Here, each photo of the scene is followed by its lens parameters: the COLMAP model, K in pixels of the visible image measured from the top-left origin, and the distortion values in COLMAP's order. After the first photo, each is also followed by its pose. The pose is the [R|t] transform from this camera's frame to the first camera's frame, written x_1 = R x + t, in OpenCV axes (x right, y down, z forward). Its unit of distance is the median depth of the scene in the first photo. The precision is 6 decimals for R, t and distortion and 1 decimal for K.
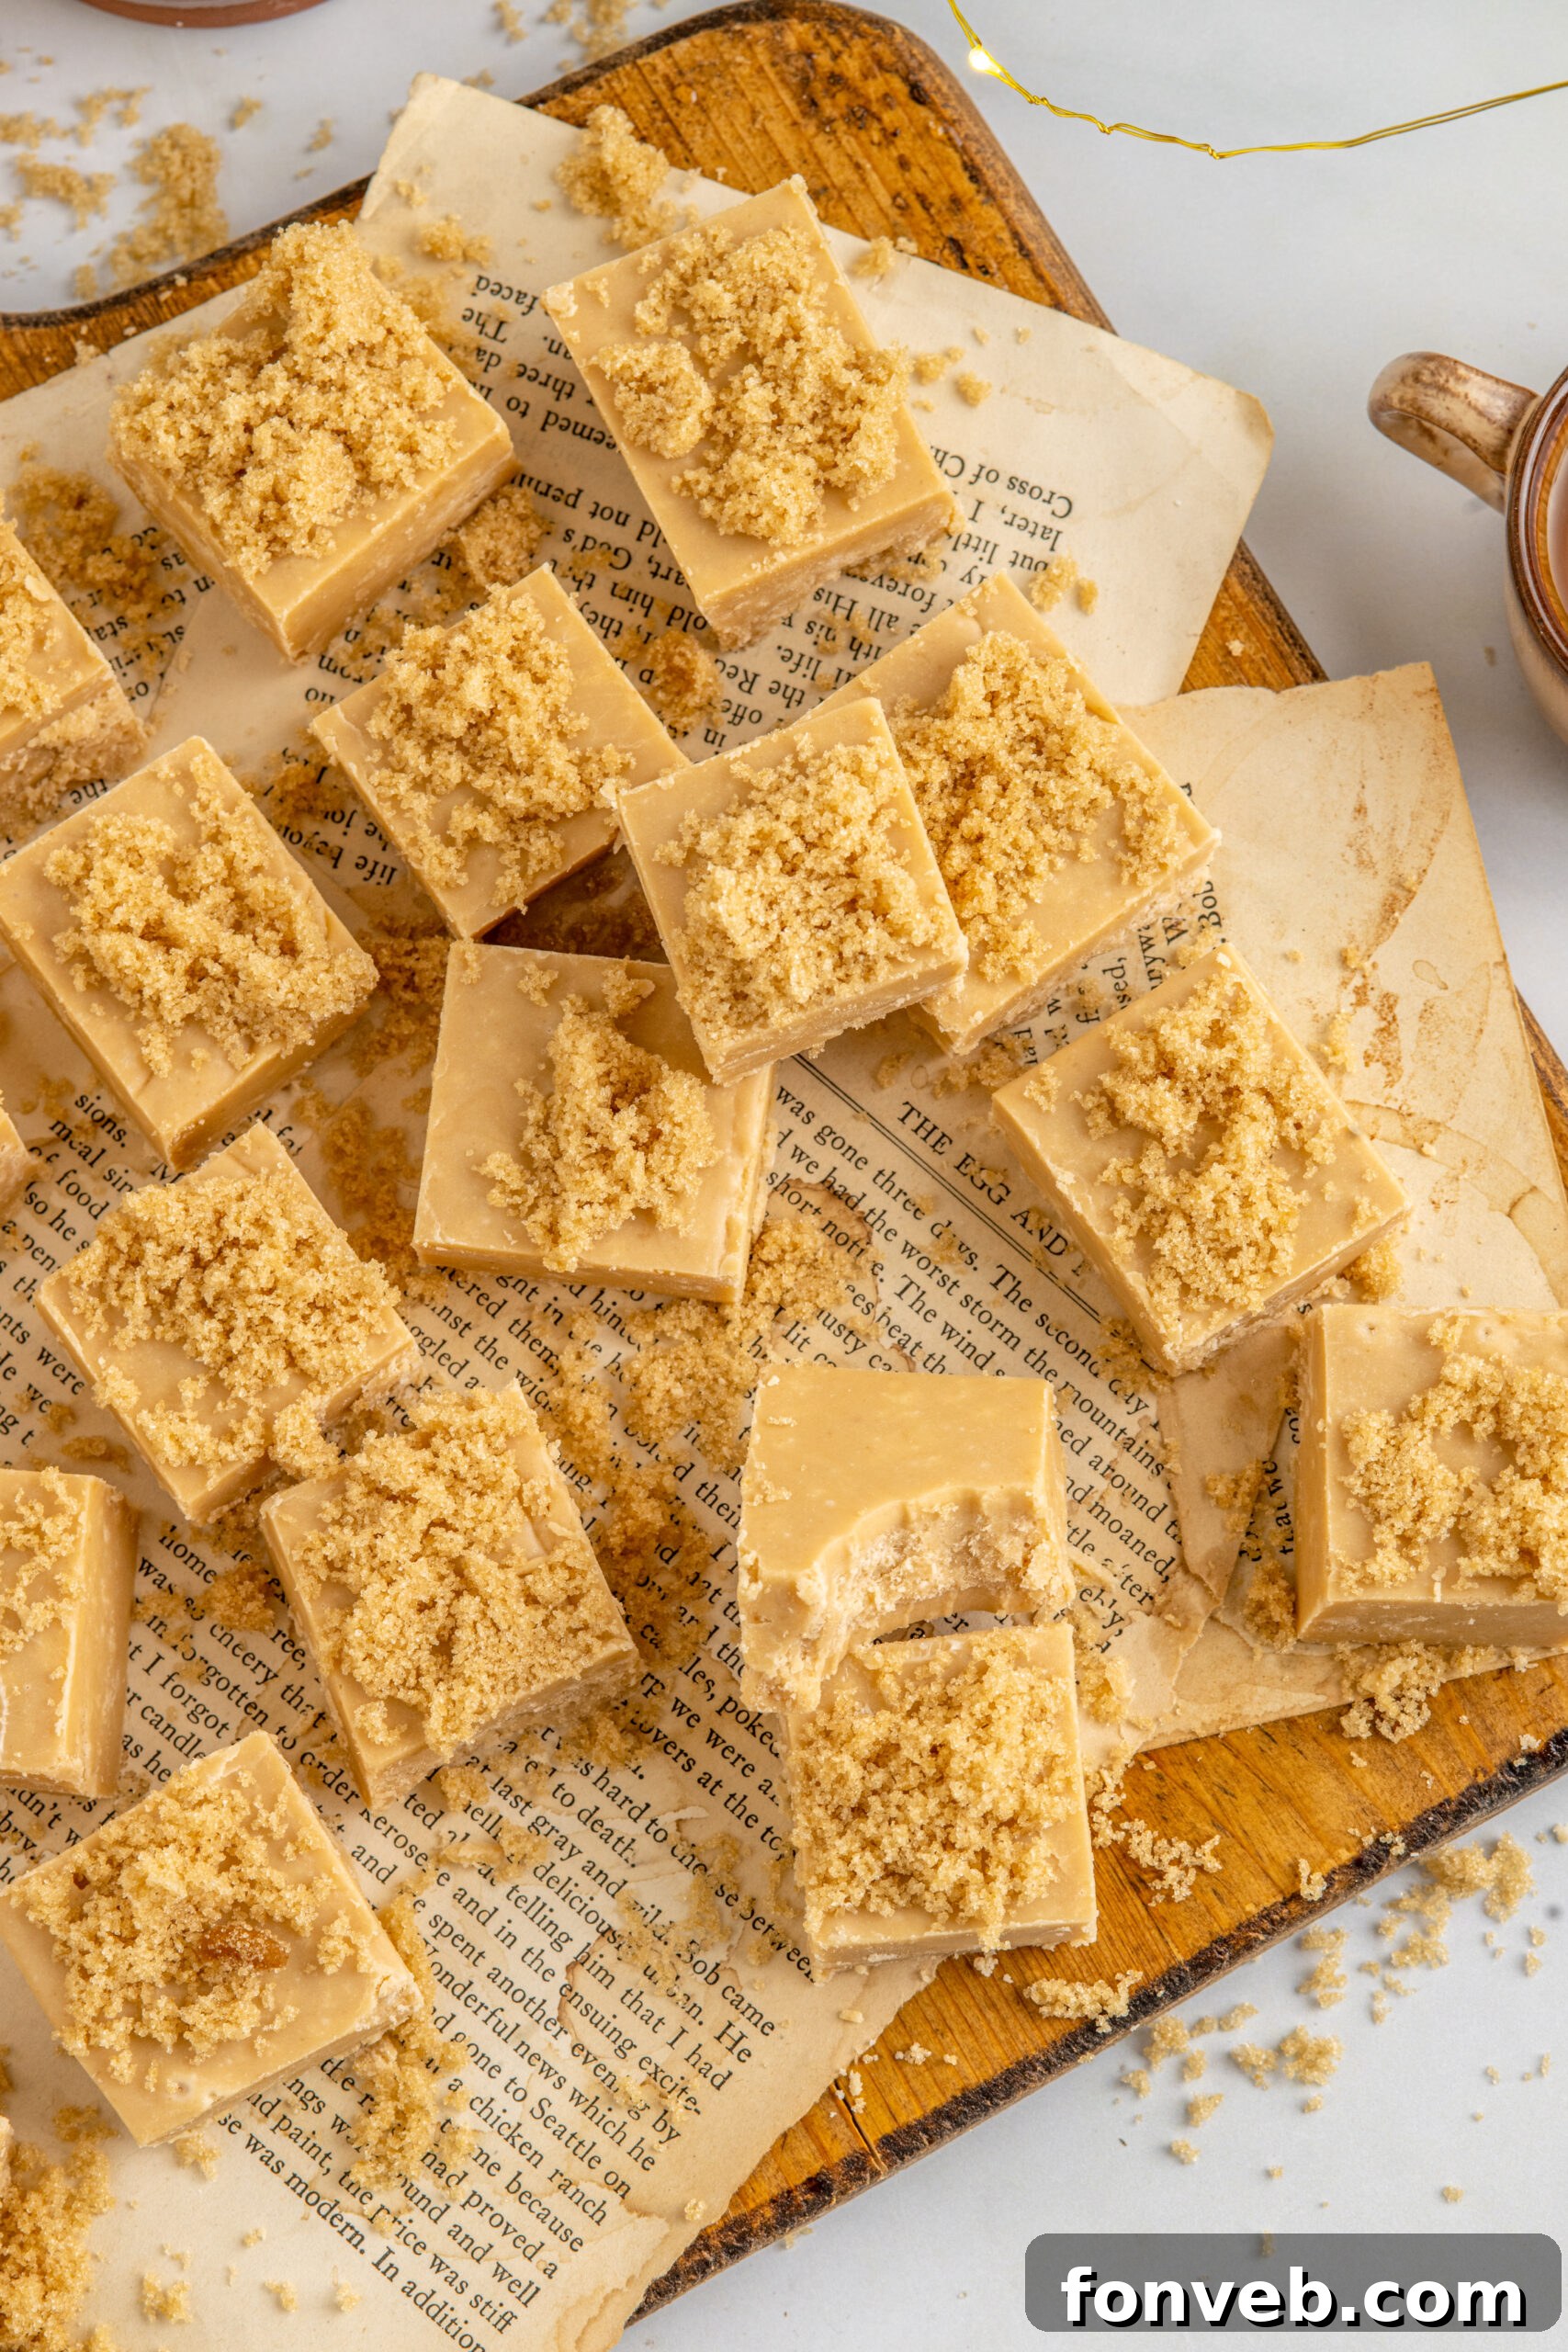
lens RADIAL K [[7452.0, 0, 784.0], [0, 7452.0, 1176.0], [0, 0, 1]] dist [0.034765, 0.014500]
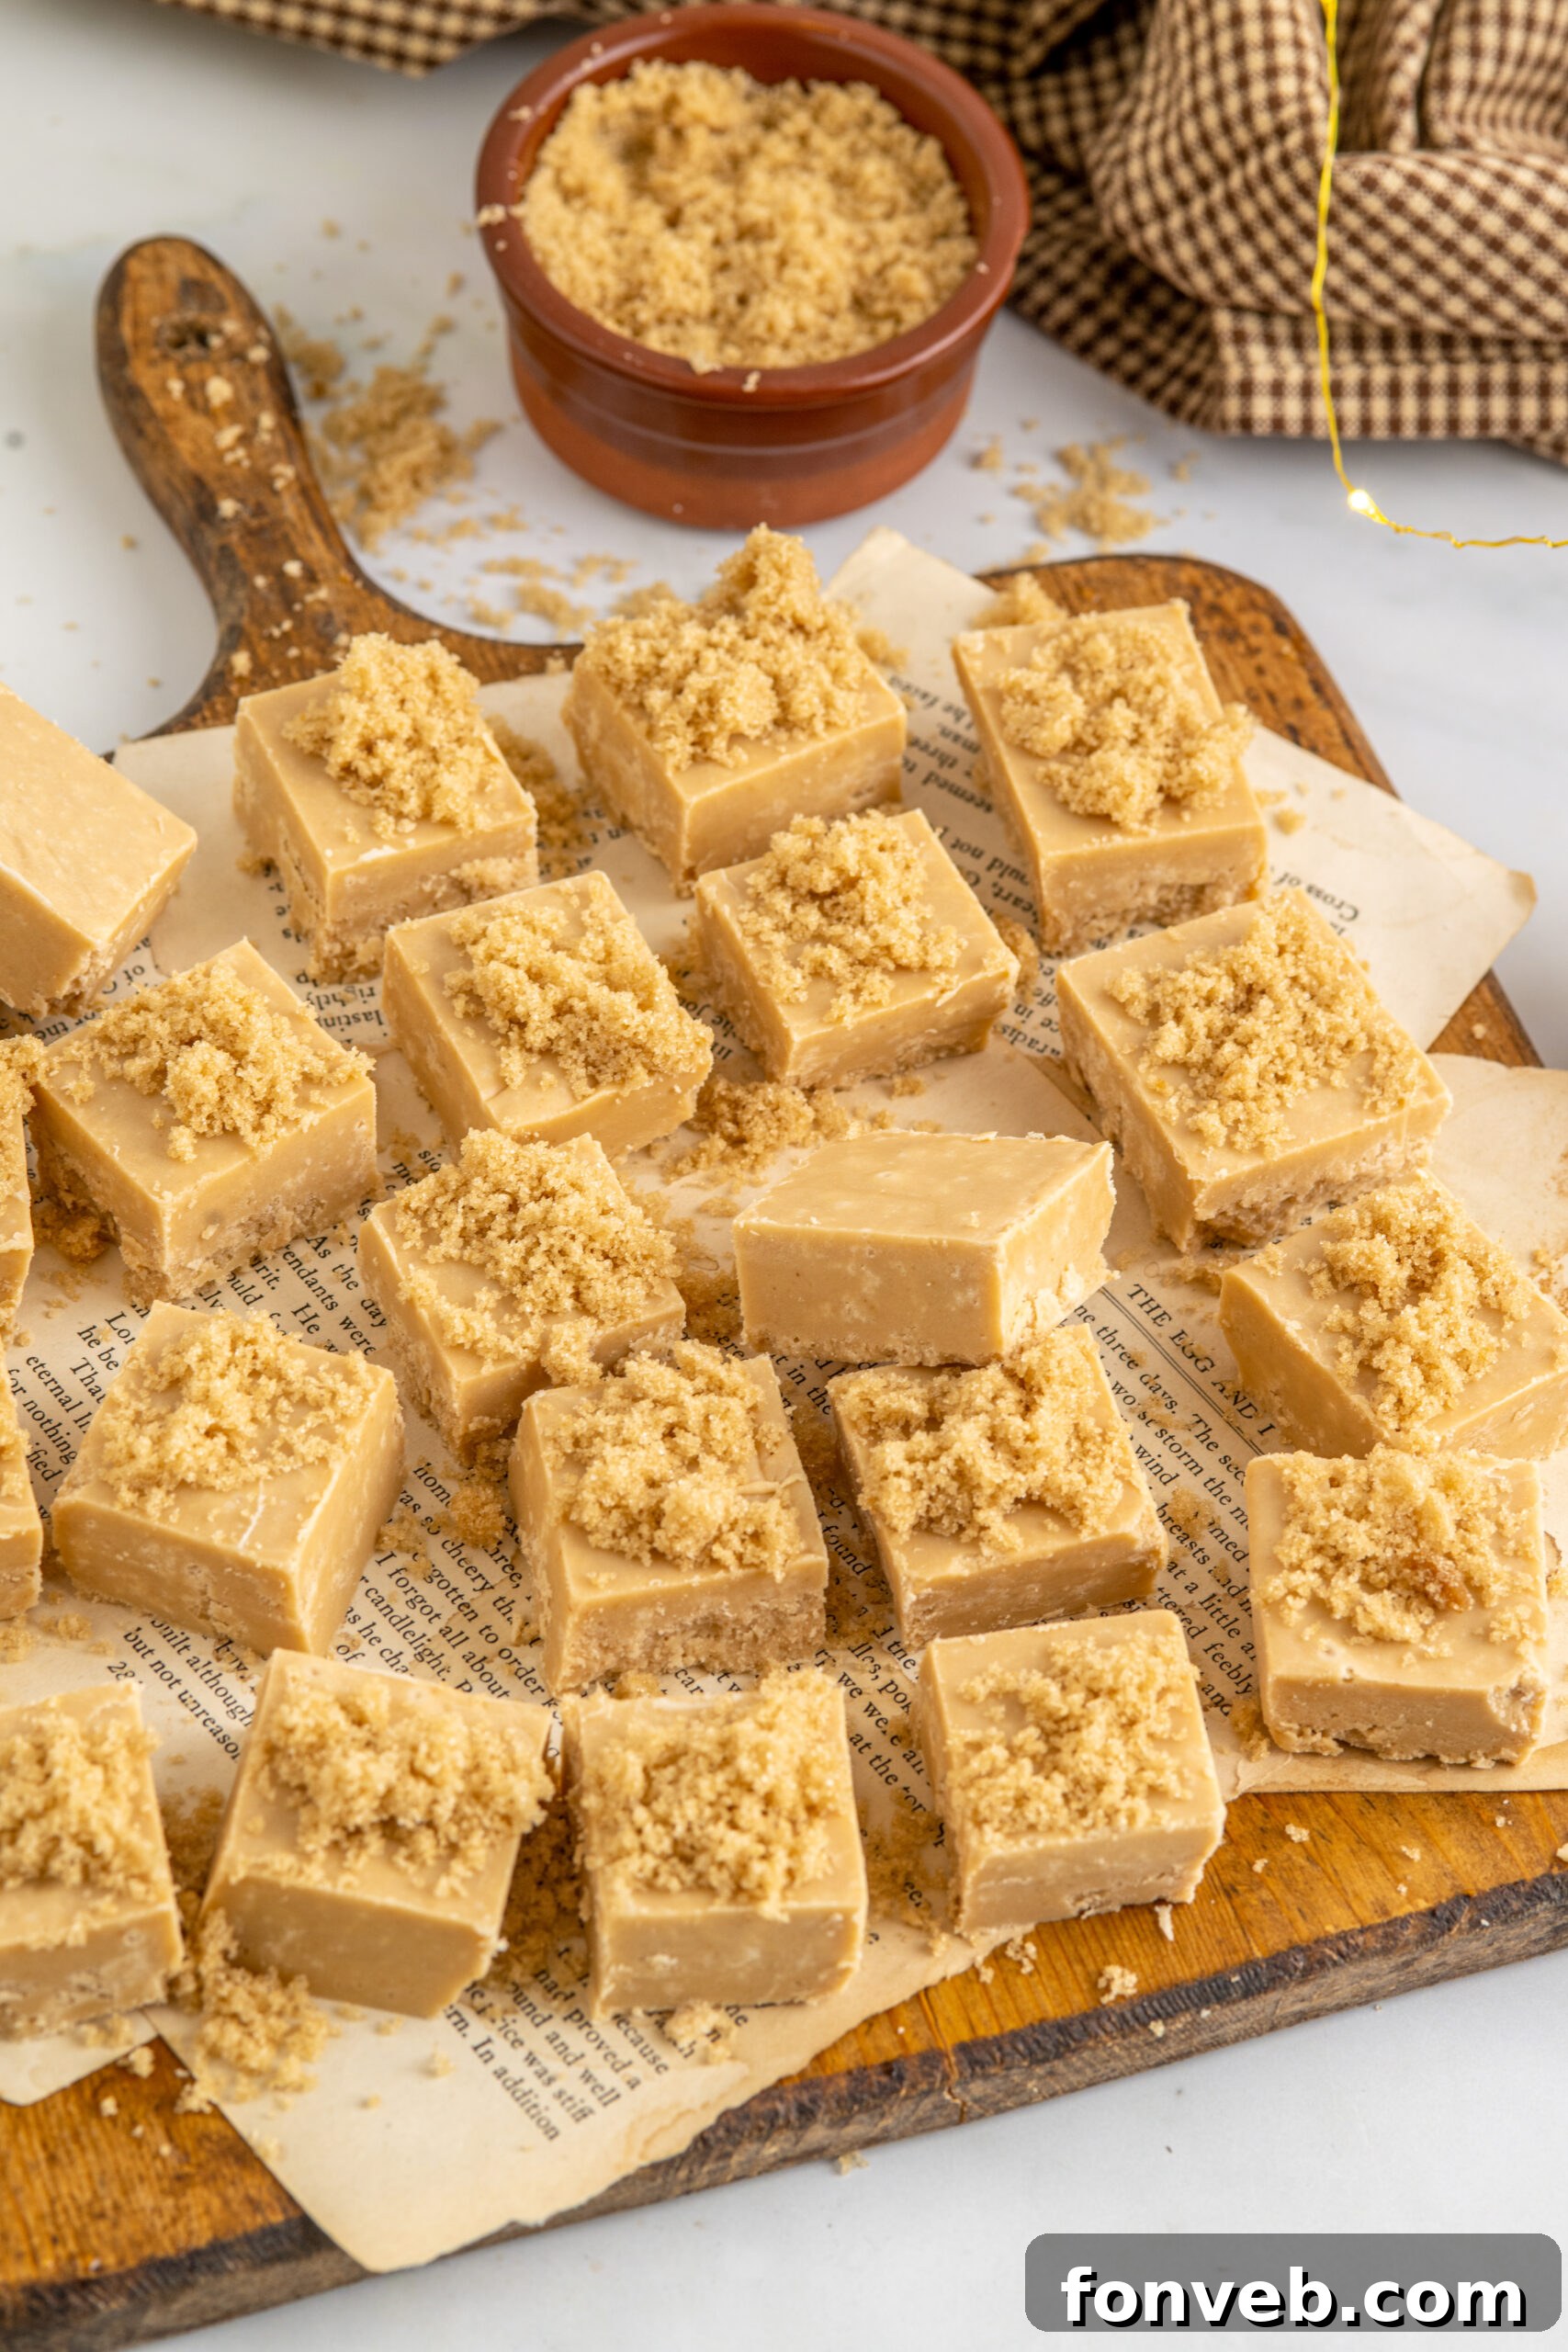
lens RADIAL K [[7452.0, 0, 784.0], [0, 7452.0, 1176.0], [0, 0, 1]] dist [0.034765, 0.014500]
pose [[0.978474, 0.201951, -0.042480, 0.008790], [-0.196975, 0.852520, -0.484160, 0.544455], [-0.061561, 0.482106, 0.873948, 0.002999]]
